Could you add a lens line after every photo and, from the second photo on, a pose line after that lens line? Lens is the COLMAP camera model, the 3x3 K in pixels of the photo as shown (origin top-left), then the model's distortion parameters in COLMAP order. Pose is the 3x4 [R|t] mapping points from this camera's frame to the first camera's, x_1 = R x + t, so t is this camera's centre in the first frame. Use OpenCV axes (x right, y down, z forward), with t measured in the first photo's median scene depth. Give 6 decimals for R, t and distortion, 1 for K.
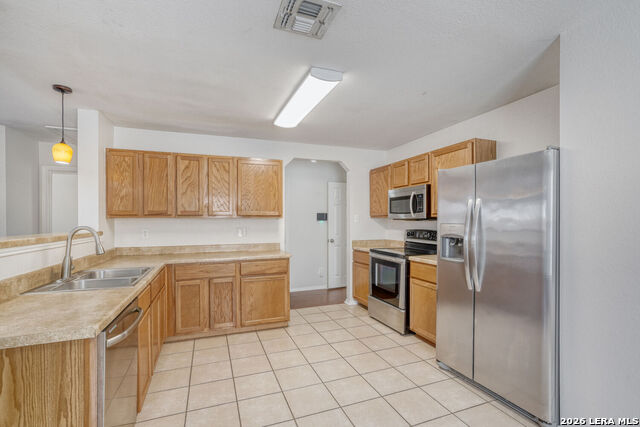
lens RADIAL K [[295.4, 0, 325.1], [0, 295.4, 217.9], [0, 0, 1]] dist [-0.000580, 0.002124]
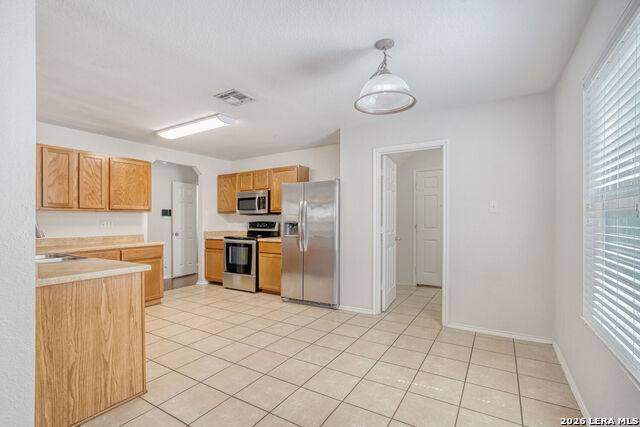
lens RADIAL K [[295.4, 0, 319.3], [0, 295.4, 216.4], [0, 0, 1]] dist [-0.000580, 0.002124]
pose [[0.801625, 0.005103, 0.597806, -0.334511], [-0.000687, 0.999971, -0.007614, 0.028416], [-0.597827, 0.005693, 0.801605, -0.346026]]
